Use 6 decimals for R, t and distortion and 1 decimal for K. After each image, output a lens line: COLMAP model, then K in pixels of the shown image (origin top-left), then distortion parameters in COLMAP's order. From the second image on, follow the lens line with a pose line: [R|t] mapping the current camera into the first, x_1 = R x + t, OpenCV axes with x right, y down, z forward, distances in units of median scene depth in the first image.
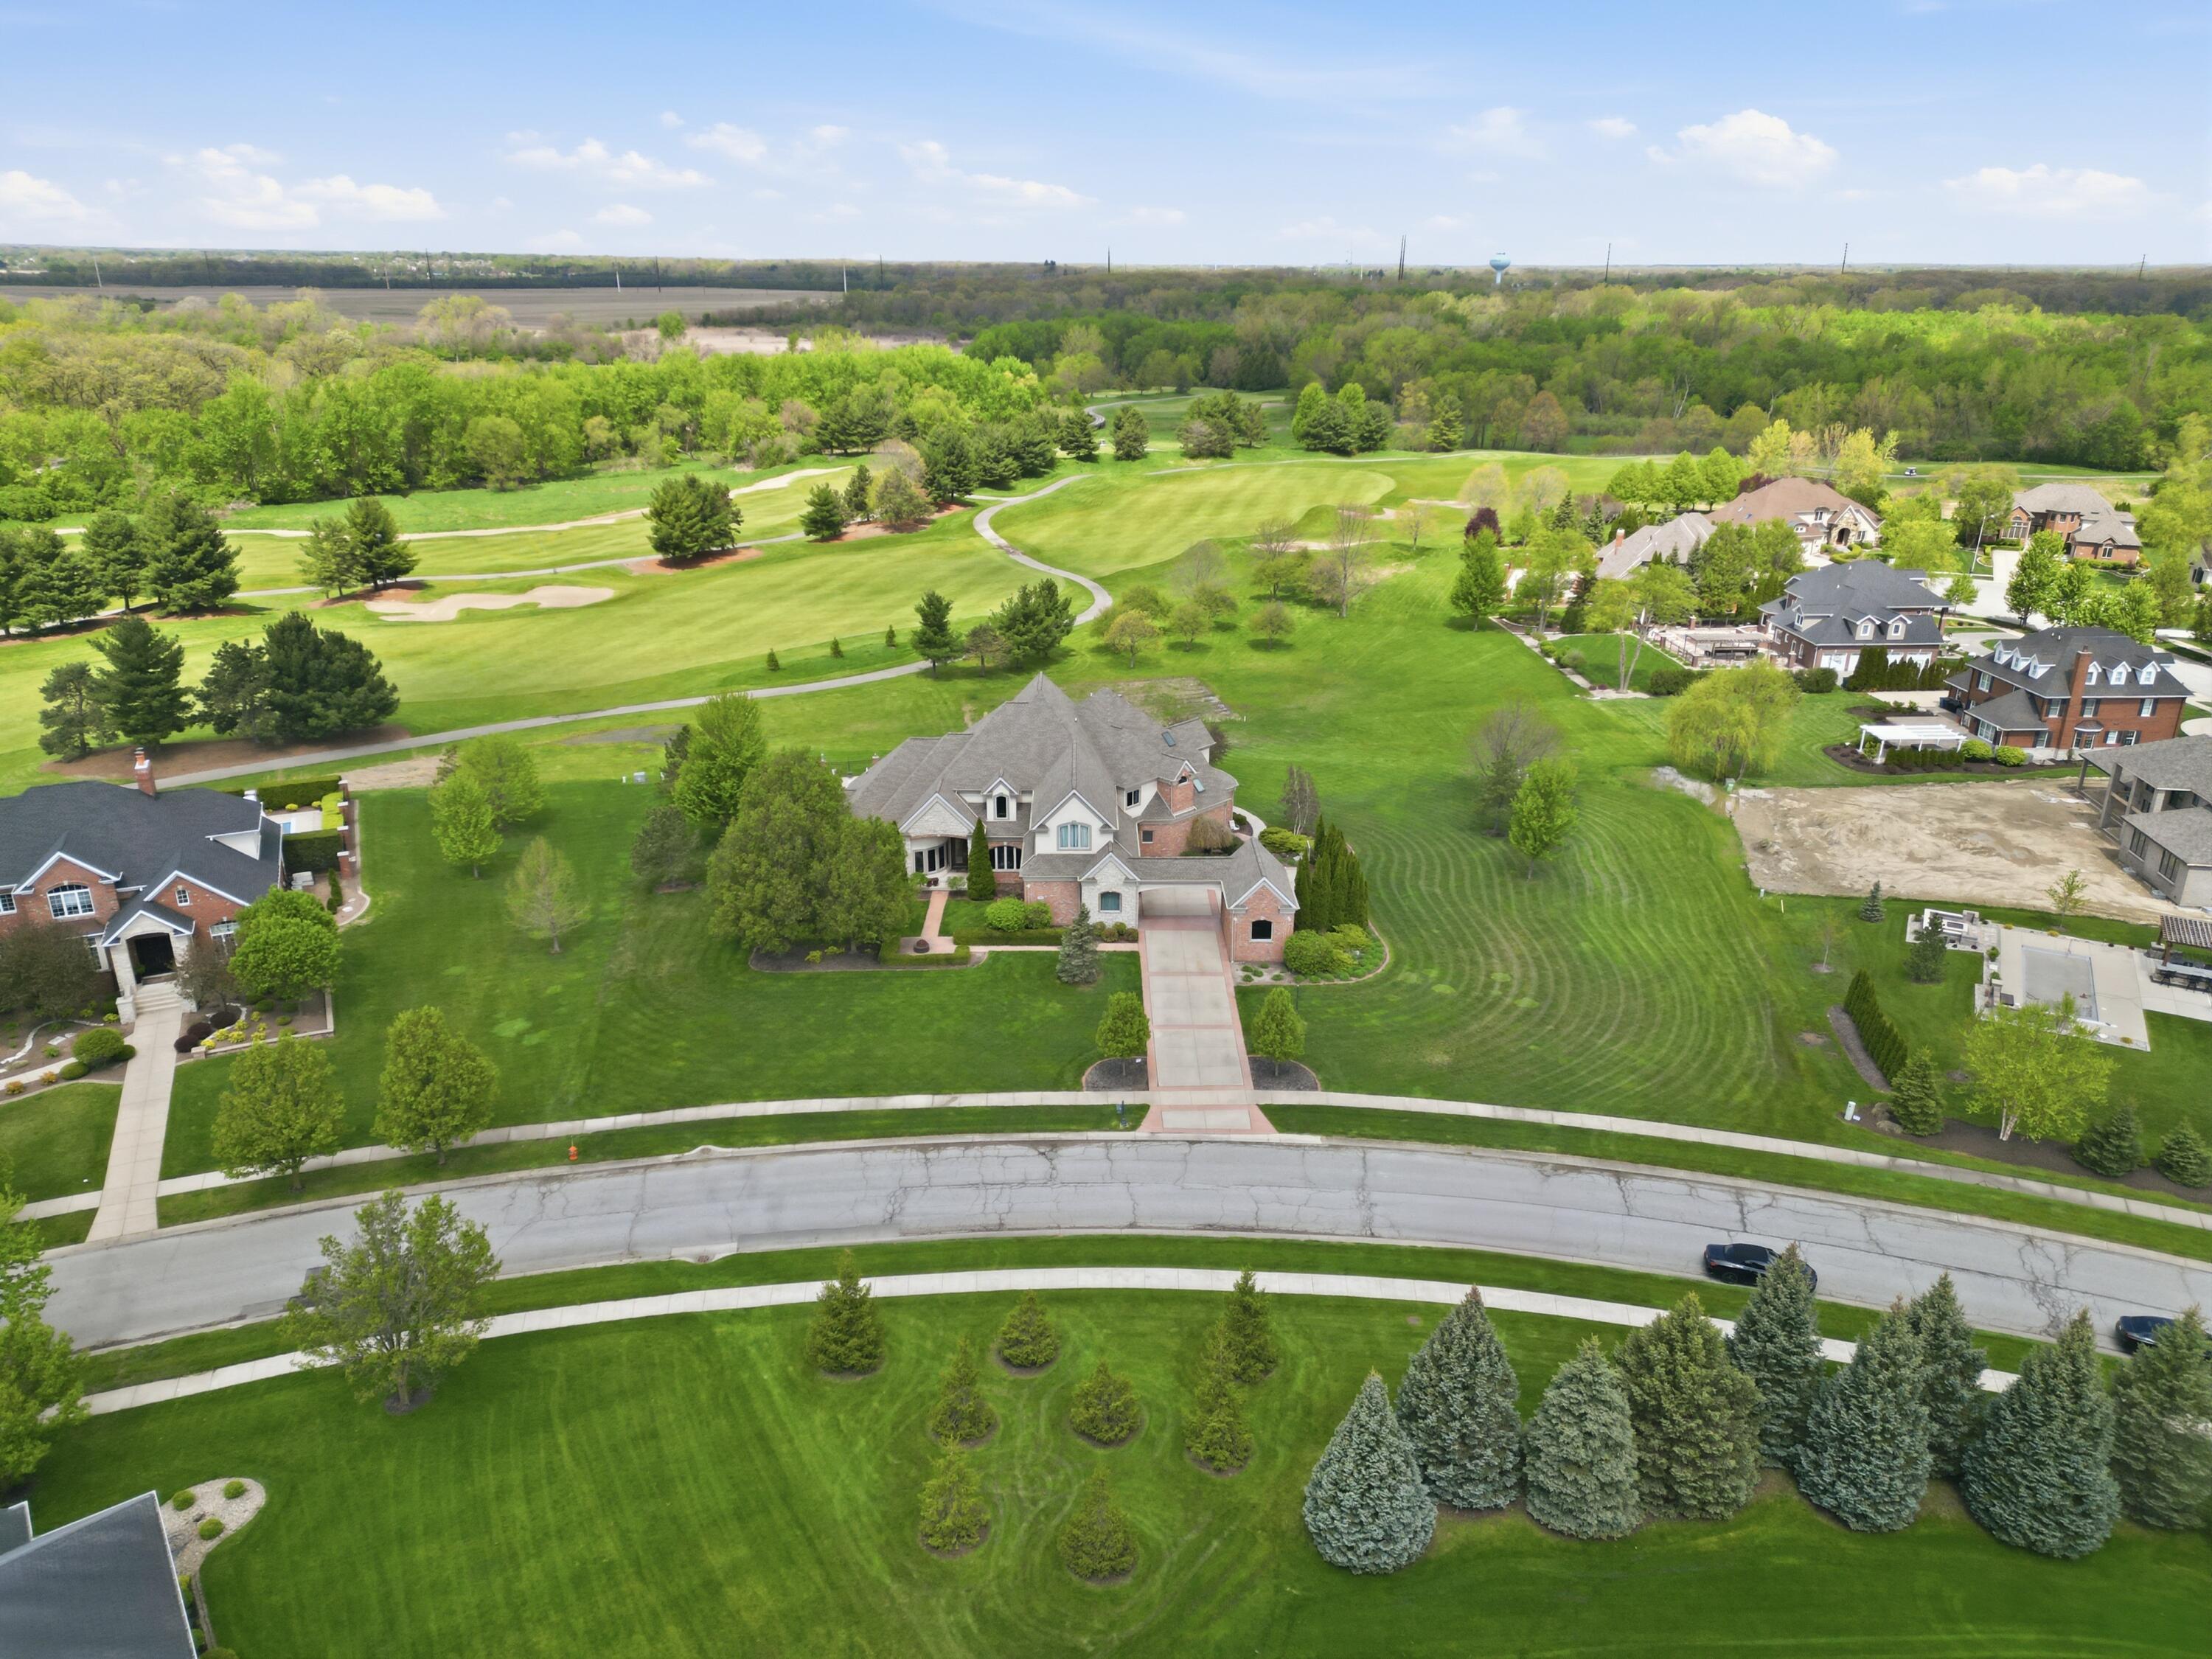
lens RADIAL K [[1536.9, 0, 1109.6], [0, 1536.9, 823.5], [0, 0, 1]] dist [0.080731, -0.078147]
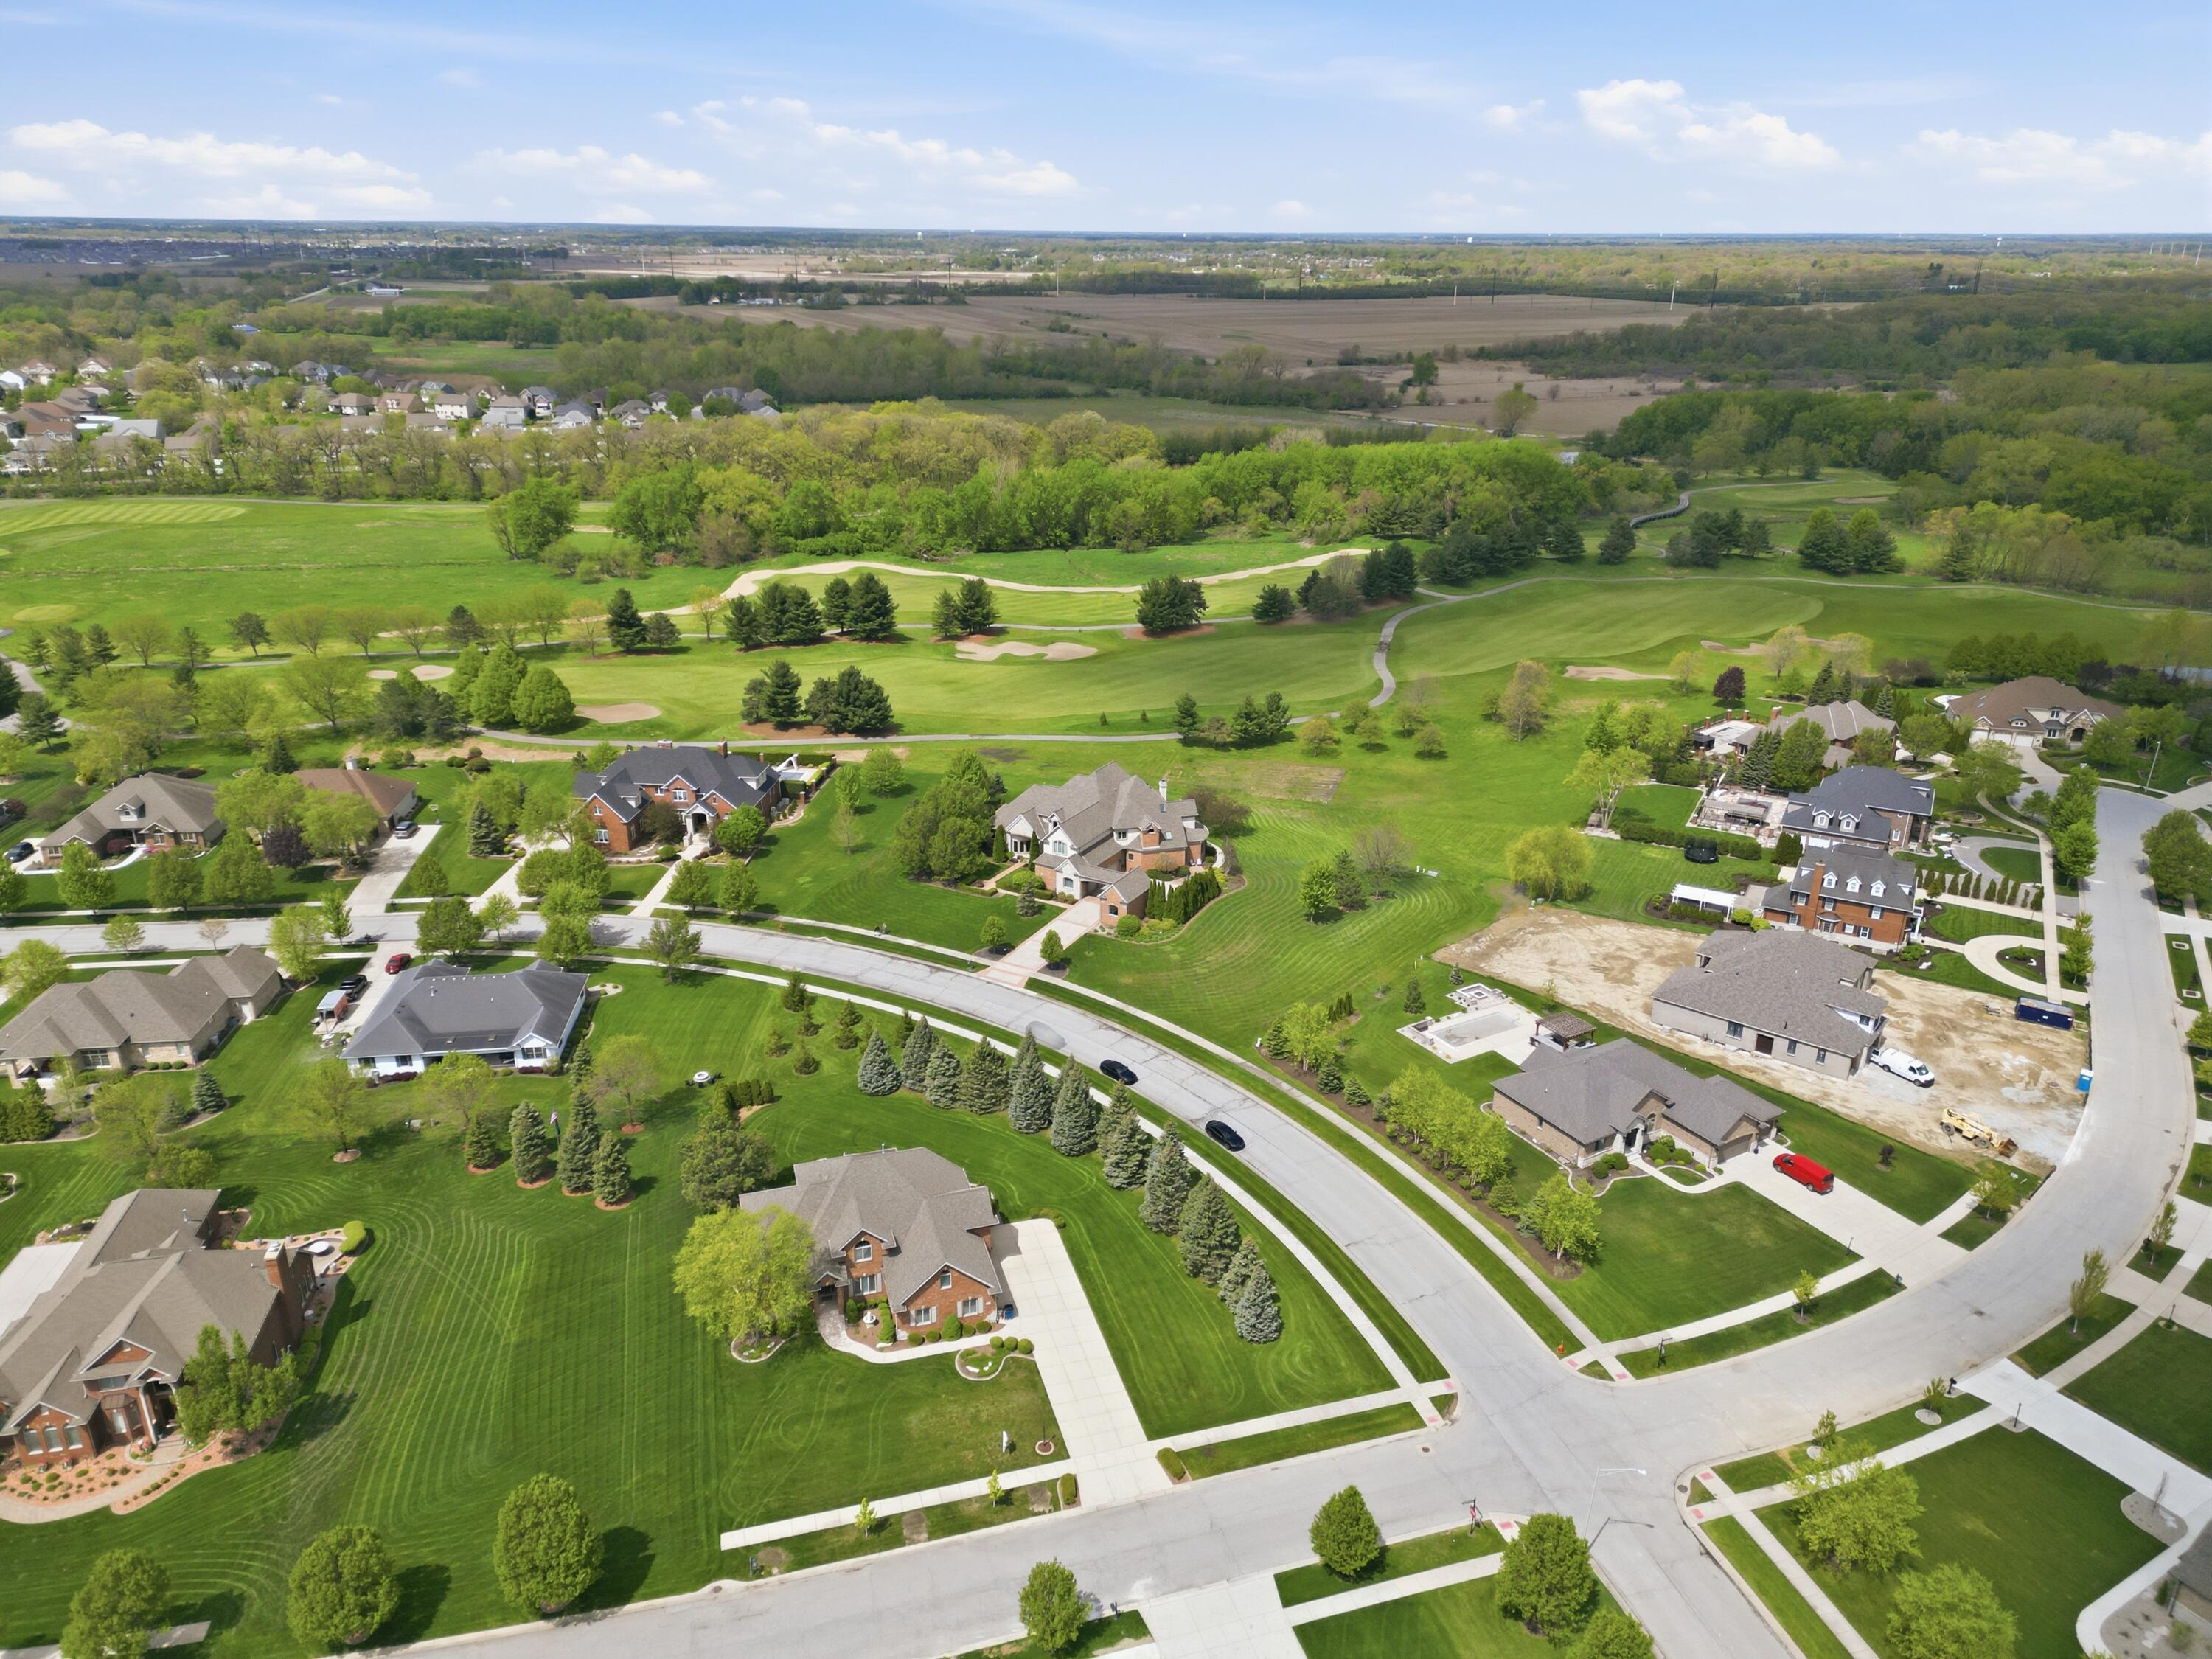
lens RADIAL K [[1536.9, 0, 1102.9], [0, 1536.9, 823.5], [0, 0, 1]] dist [0.080731, -0.078147]
pose [[0.855907, 0.183490, -0.483482, 0.867566], [-0.176613, 0.982438, 0.060195, -0.134695], [0.486036, 0.033868, 0.873282, -0.641594]]
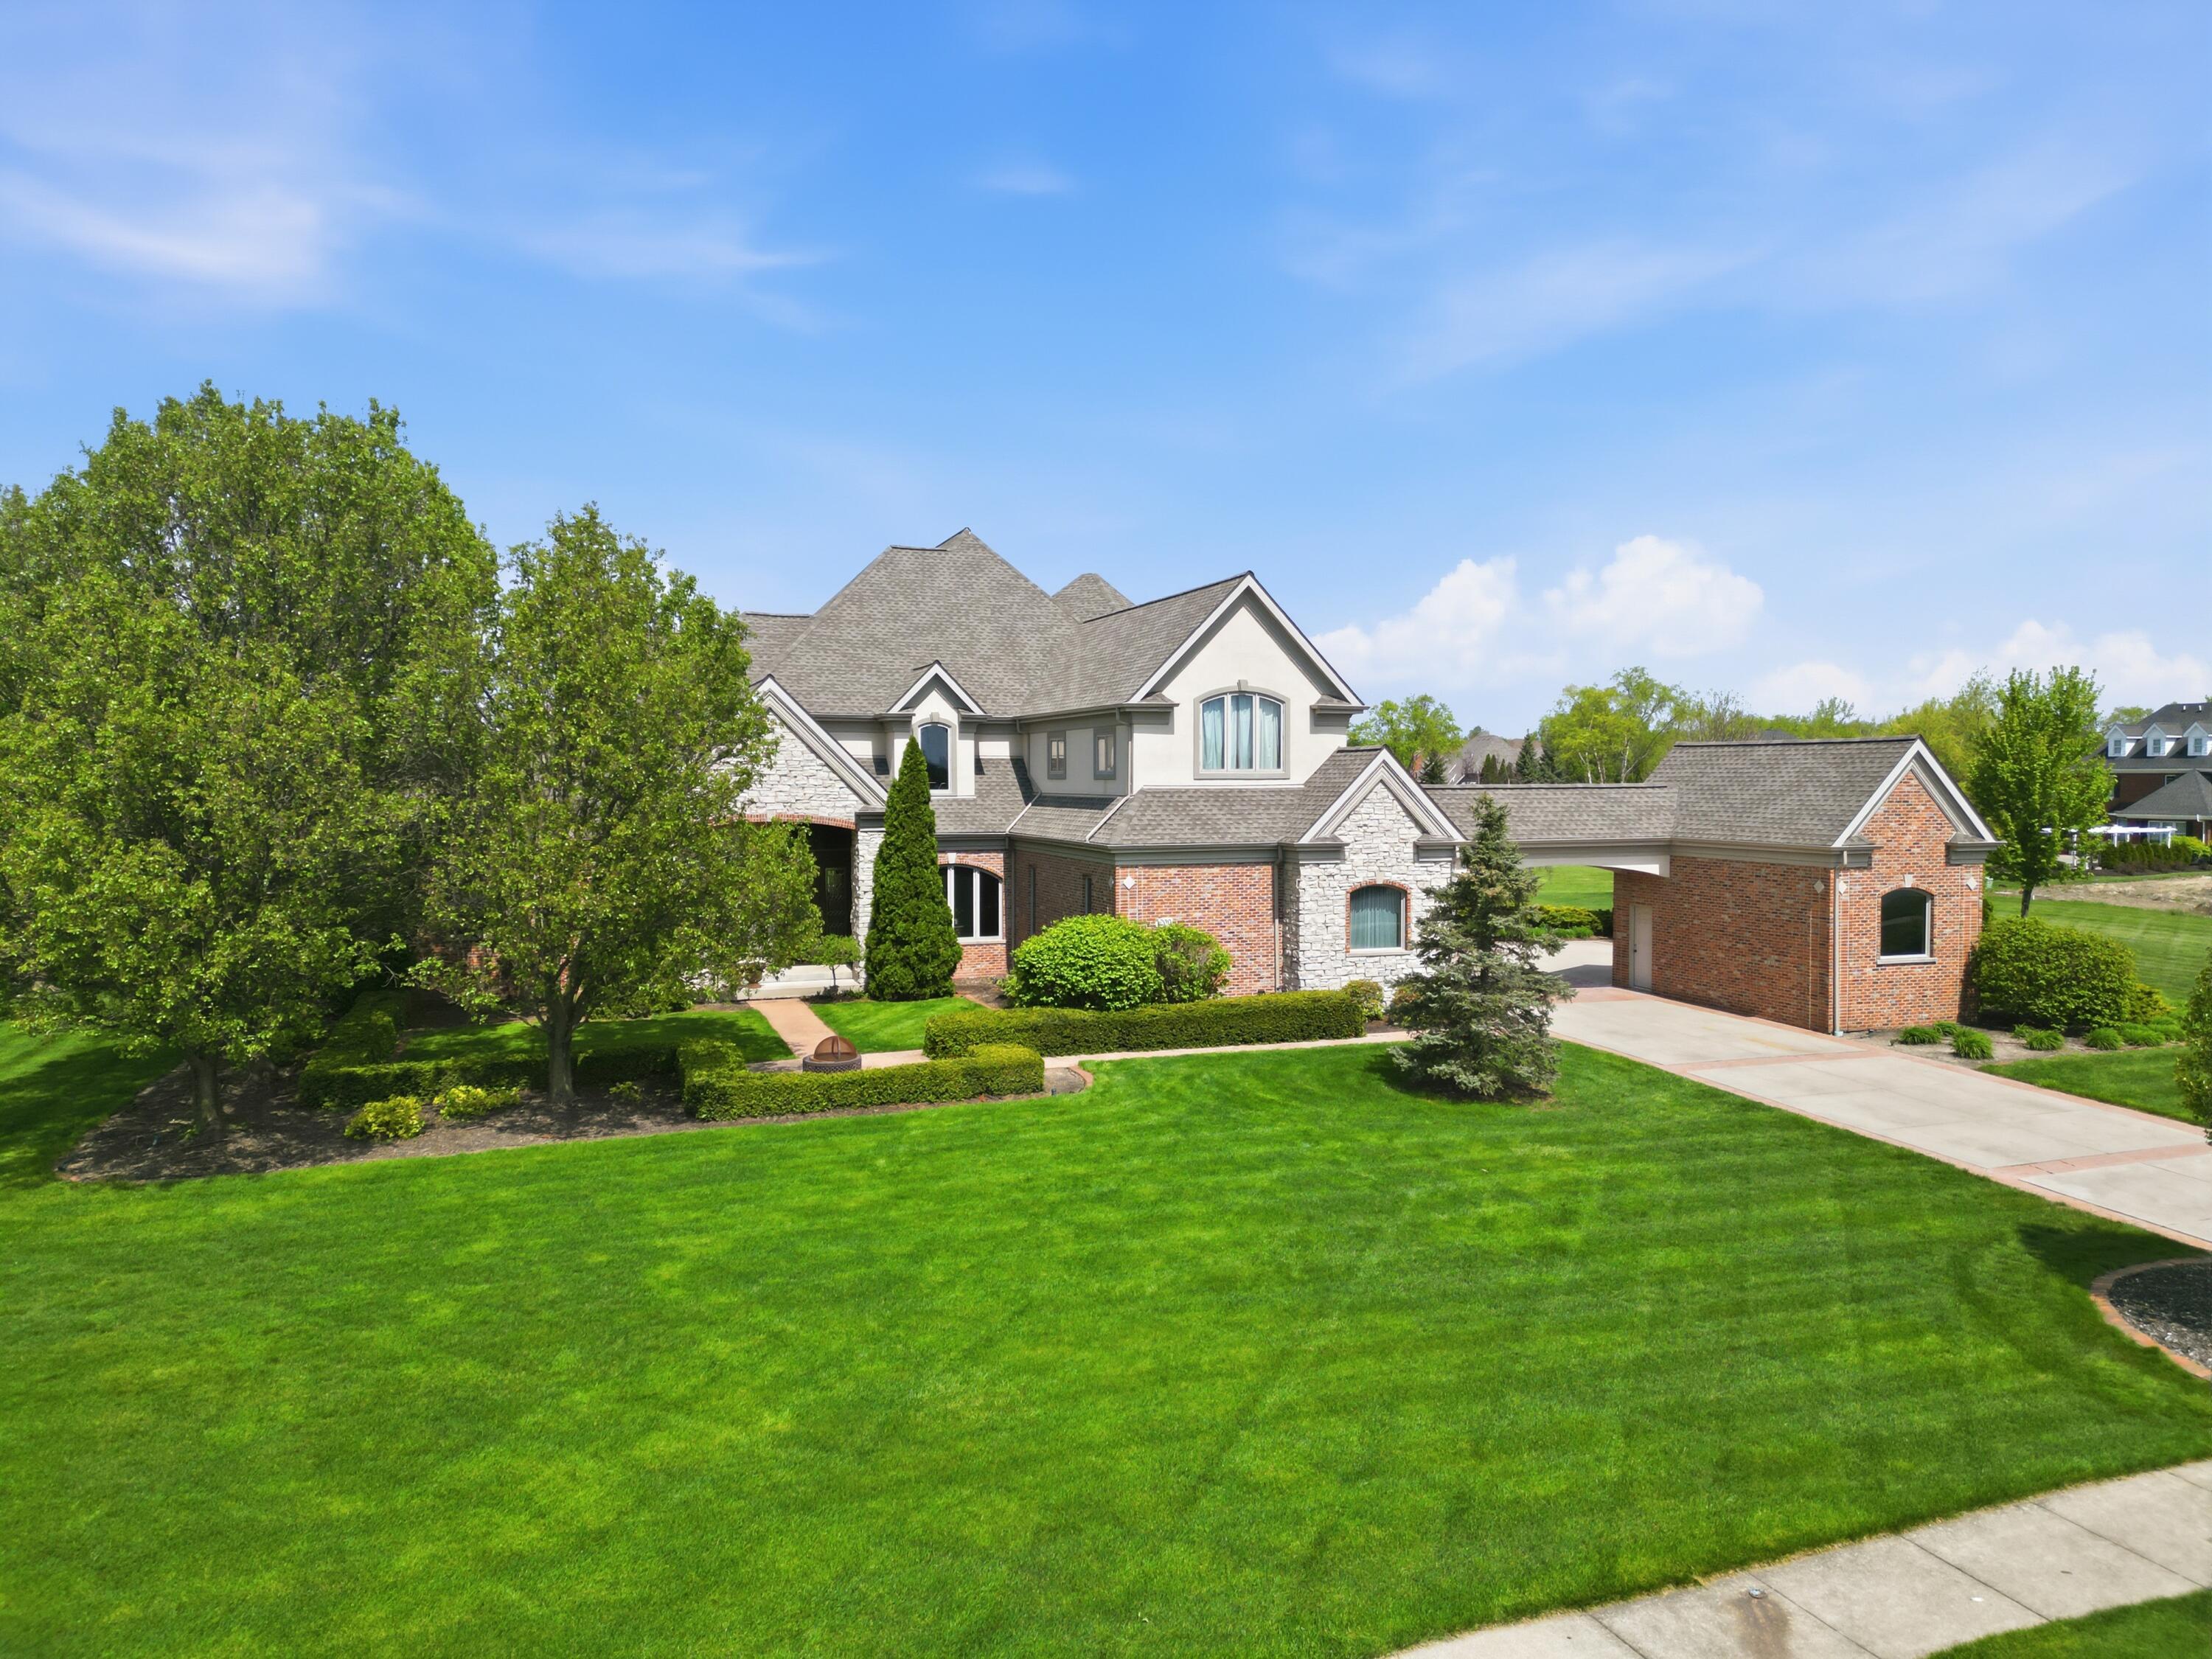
lens RADIAL K [[1536.9, 0, 1118.1], [0, 1536.9, 821.0], [0, 0, 1]] dist [0.080731, -0.078147]
pose [[0.946330, -0.016604, 0.322774, -0.135791], [0.116778, 0.948778, -0.293571, 0.104978], [-0.301367, 0.315508, 0.899796, 0.624508]]
